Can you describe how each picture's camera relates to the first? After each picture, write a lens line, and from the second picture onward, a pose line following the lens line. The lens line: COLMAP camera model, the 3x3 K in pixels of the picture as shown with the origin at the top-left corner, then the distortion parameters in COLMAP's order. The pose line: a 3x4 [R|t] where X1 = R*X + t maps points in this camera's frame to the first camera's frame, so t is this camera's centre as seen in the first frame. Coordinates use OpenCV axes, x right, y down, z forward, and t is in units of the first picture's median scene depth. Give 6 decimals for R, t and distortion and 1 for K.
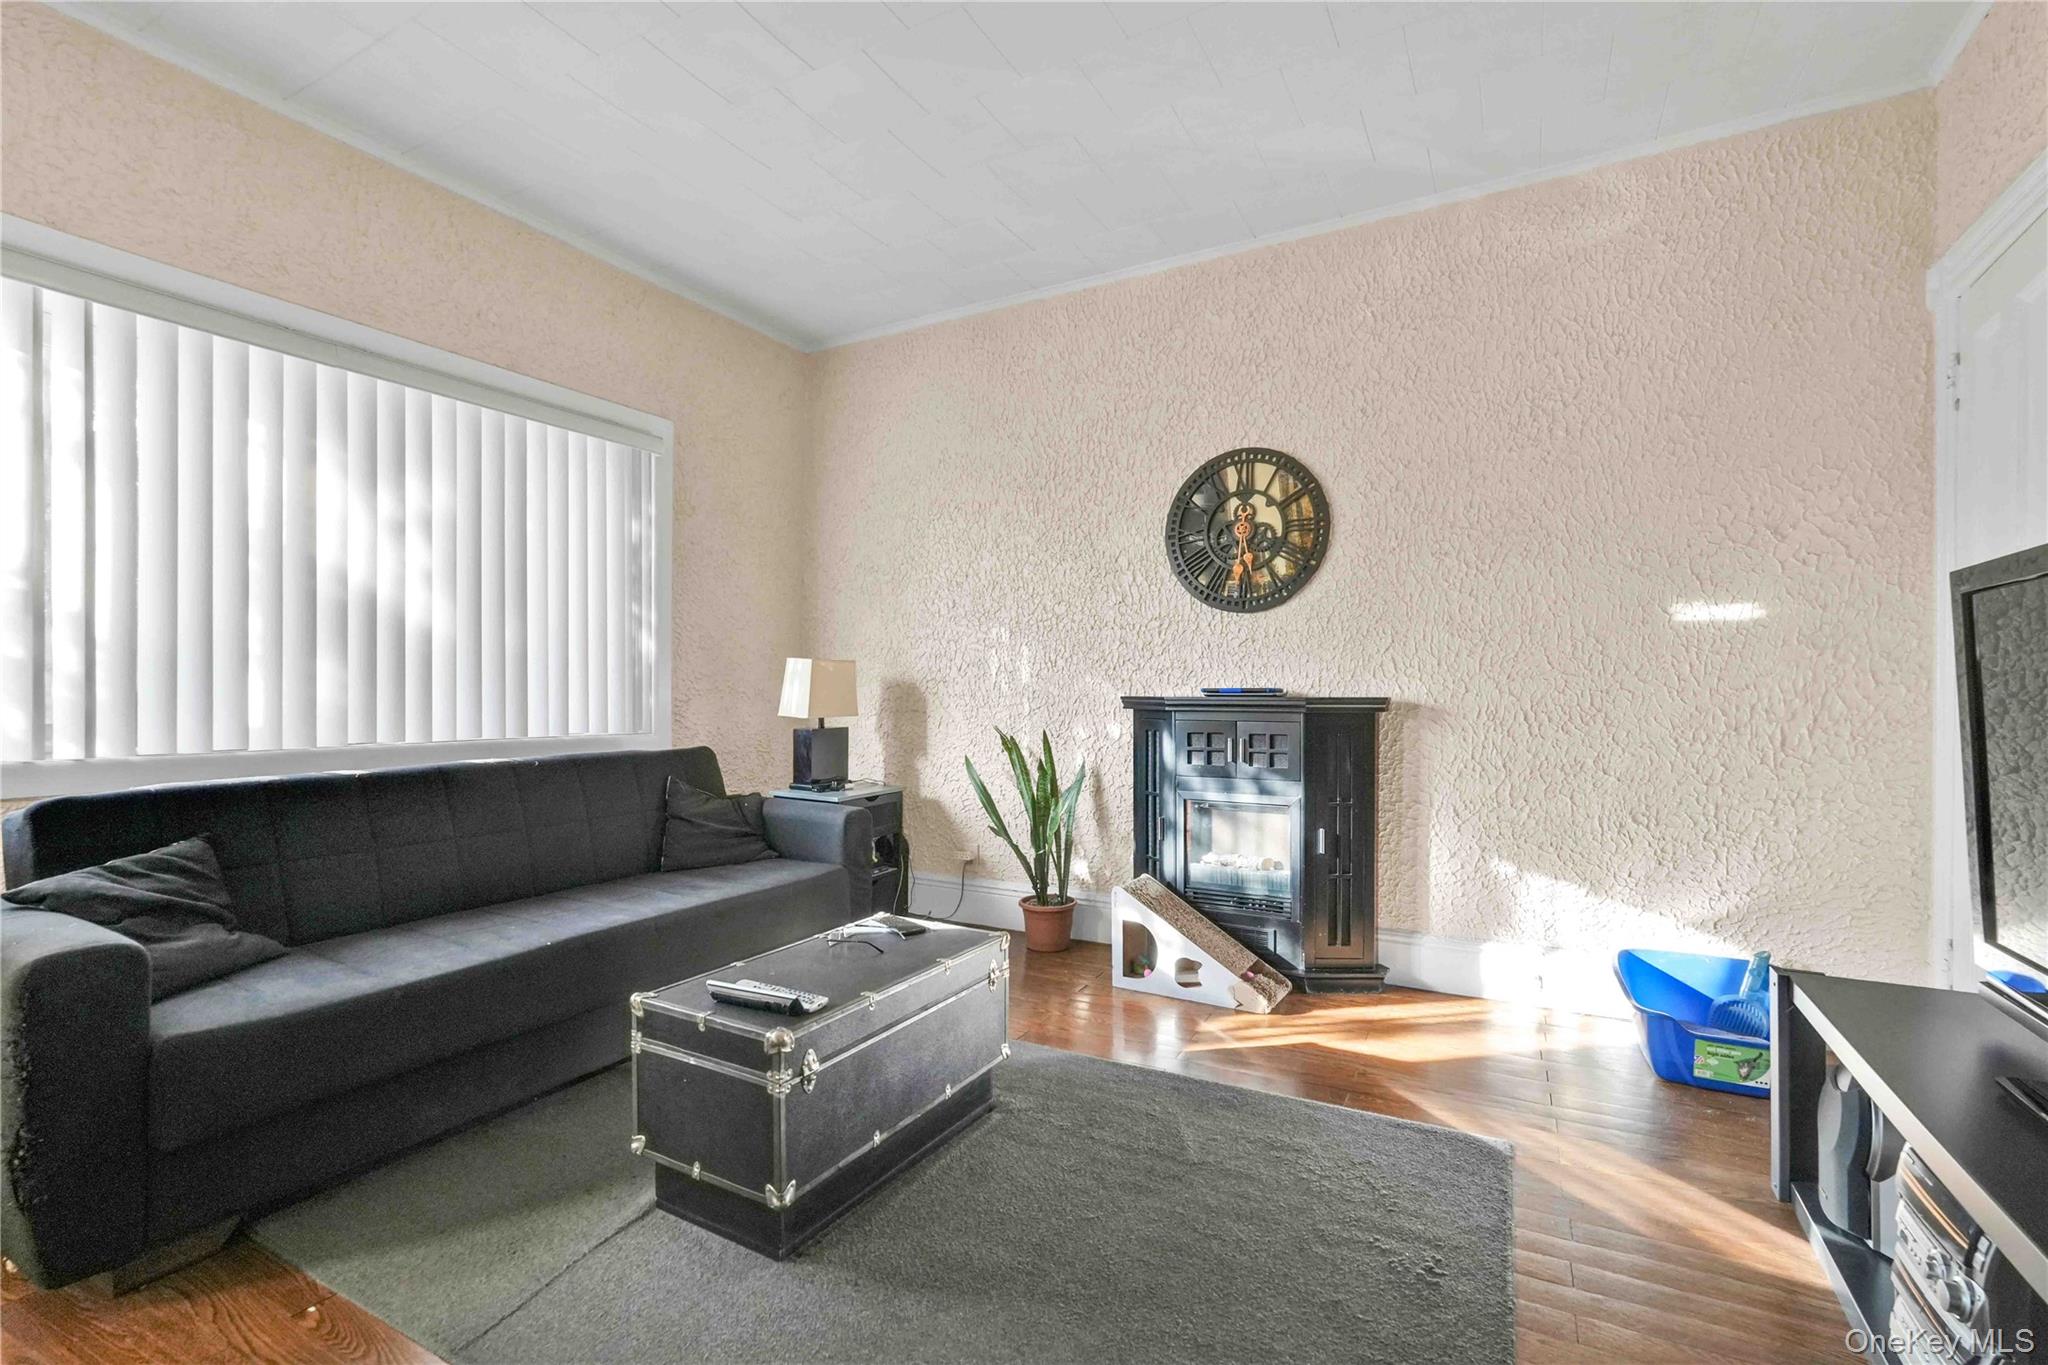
lens RADIAL K [[908.2, 0, 1009.3], [0, 908.2, 662.3], [0, 0, 1]] dist [-0.003093, 0.006347]
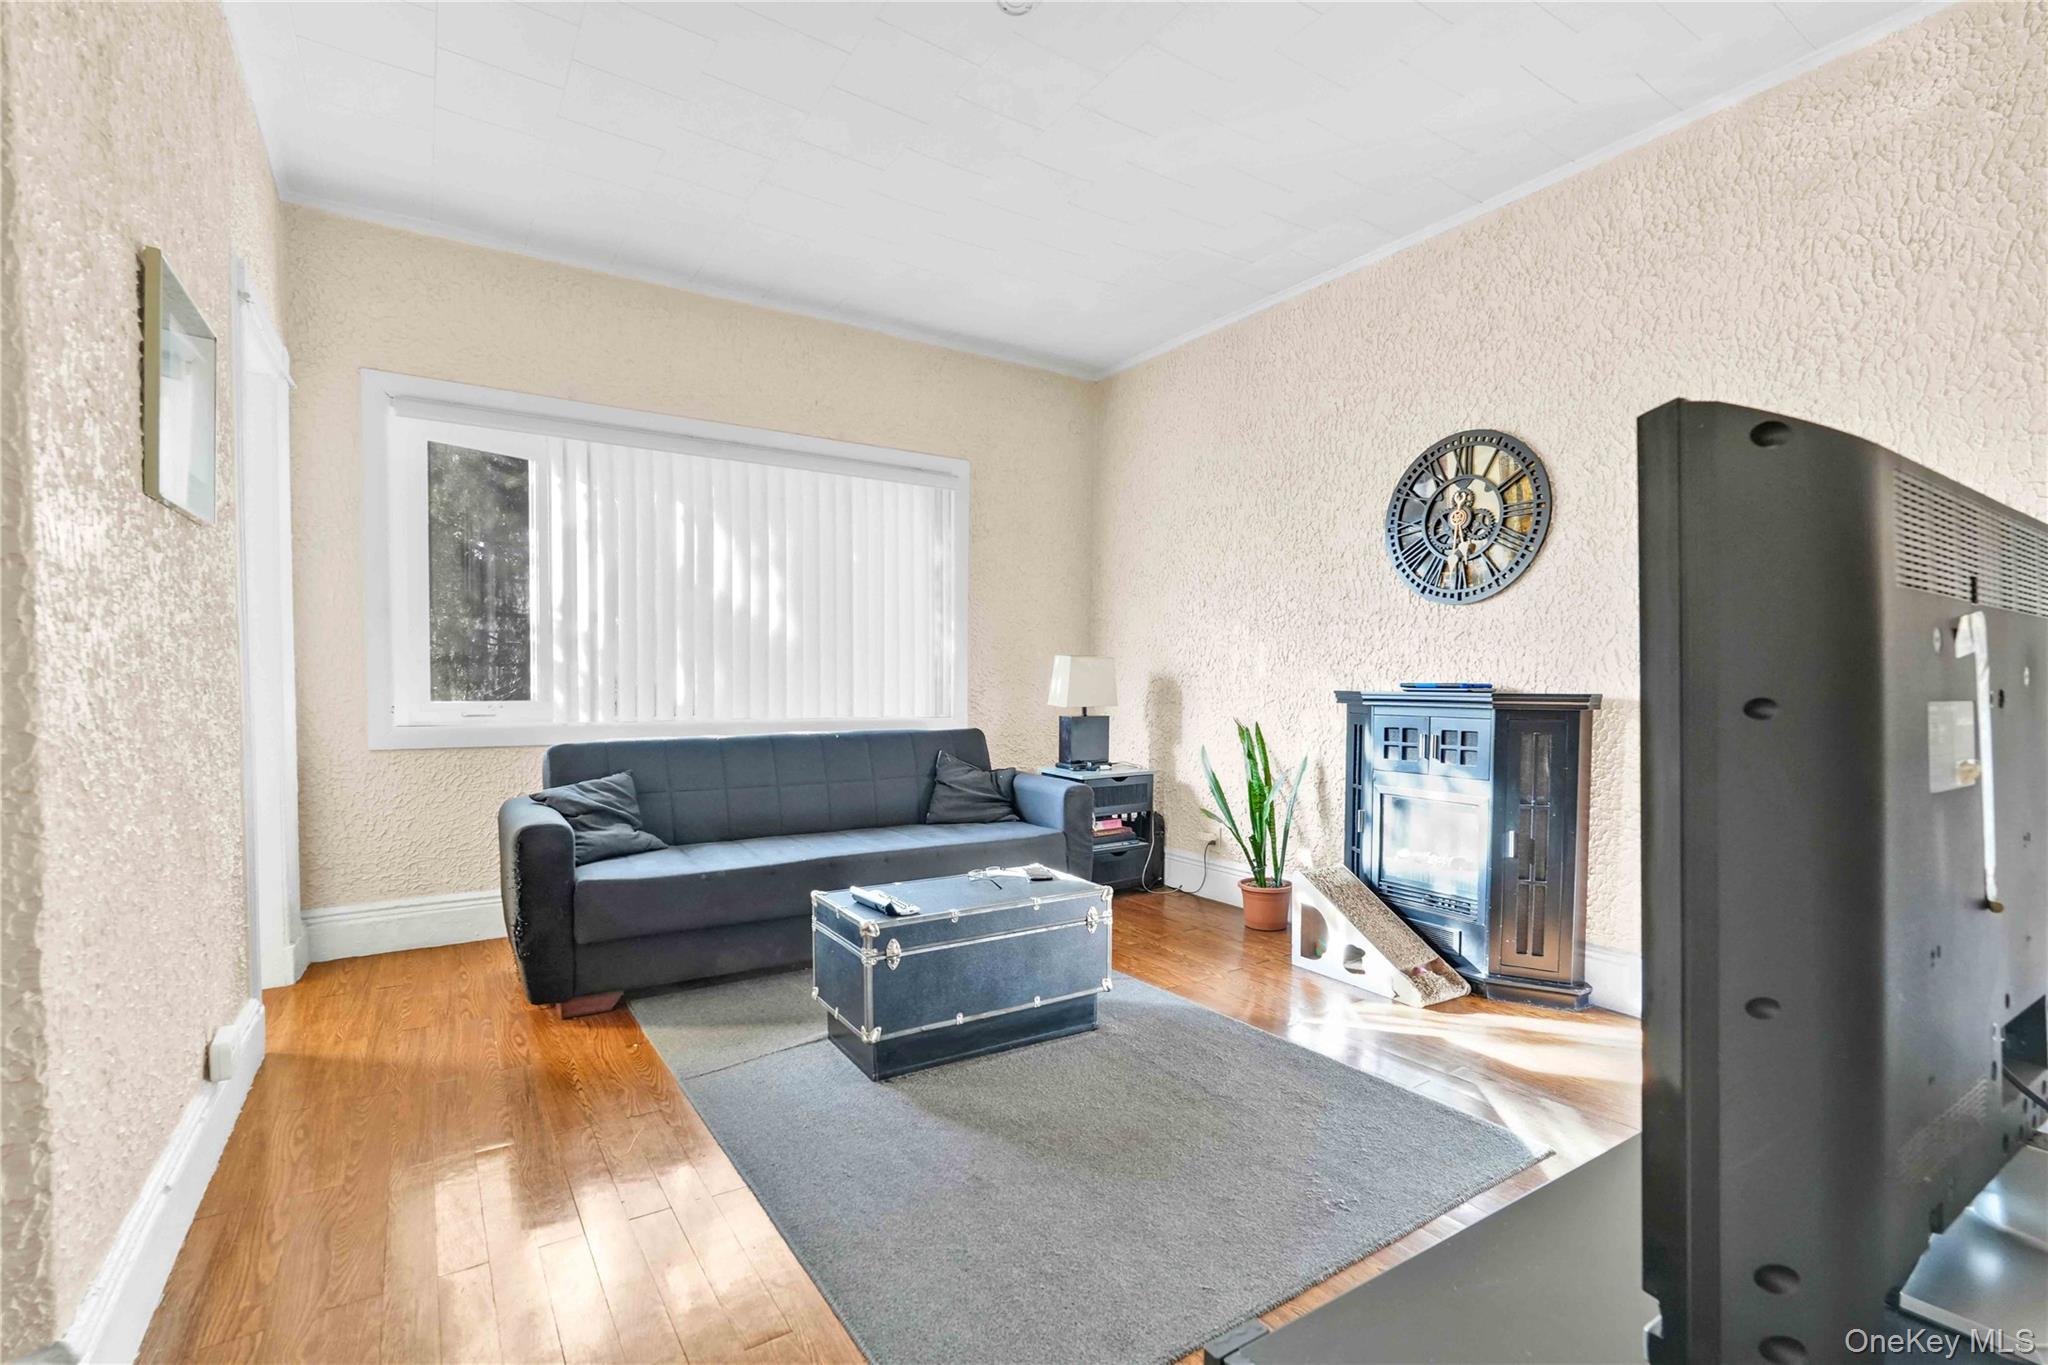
lens RADIAL K [[919.3, 0, 1024.0], [0, 919.3, 682.5], [0, 0, 1]] dist [0.001632, 0.007474]
pose [[0.889120, 0.004461, -0.457652, 0.303002], [0.009632, 0.999549, 0.028457, -0.004708], [0.457572, -0.029710, 0.888676, -0.080039]]
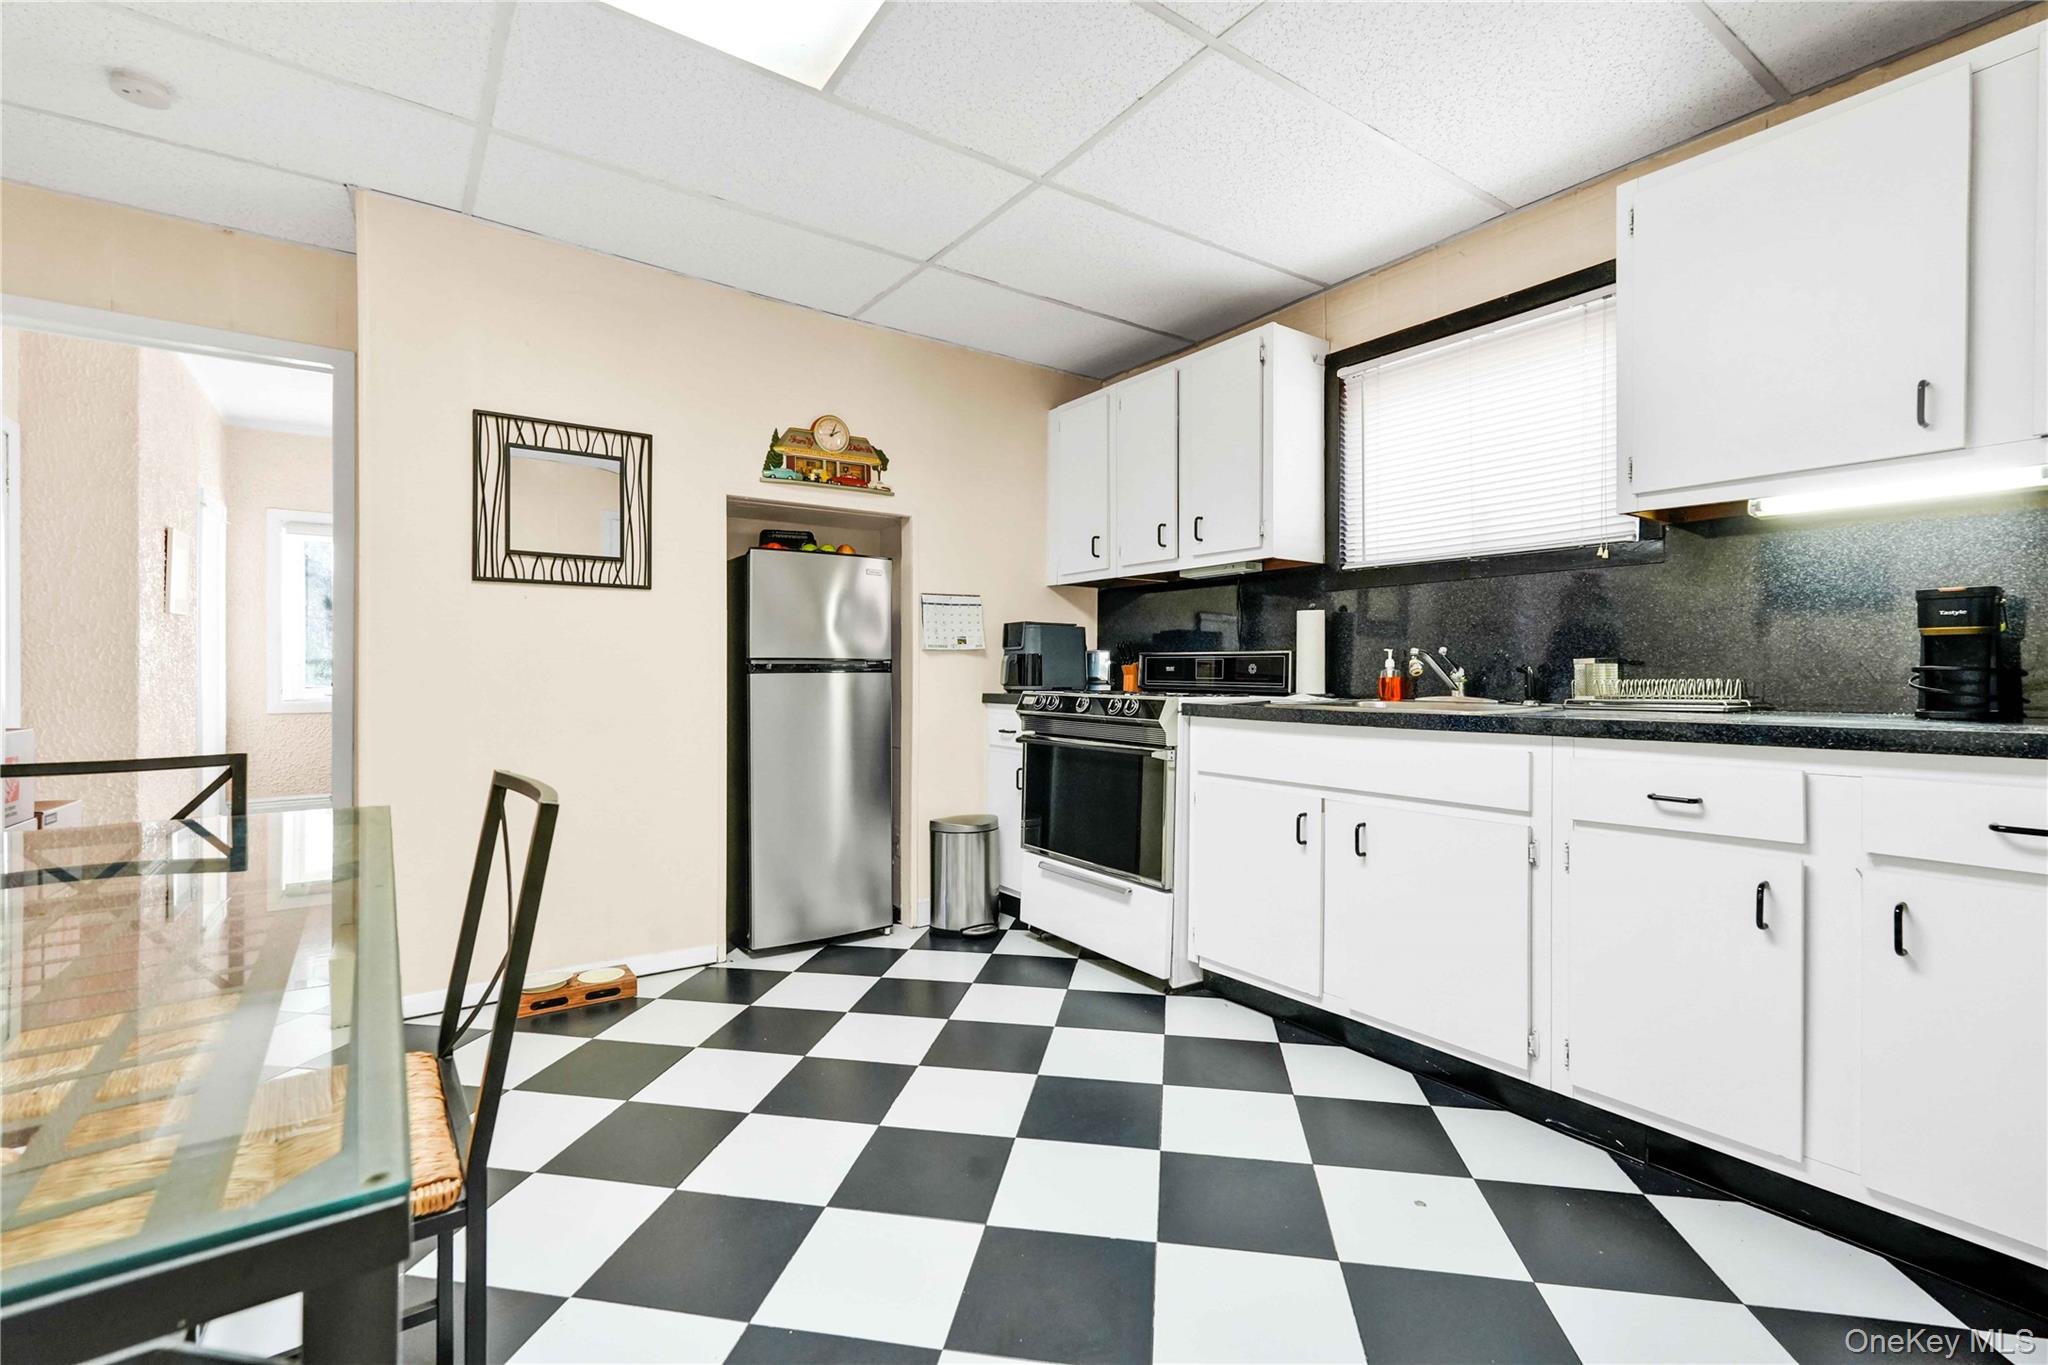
lens RADIAL K [[908.2, 0, 1009.3], [0, 908.2, 662.3], [0, 0, 1]] dist [-0.003093, 0.006347]
pose [[0.900083, 0.004606, -0.435694, 1.064994], [0.001522, 0.999905, 0.013715, -0.028189], [0.435716, -0.013008, 0.899990, -0.394034]]
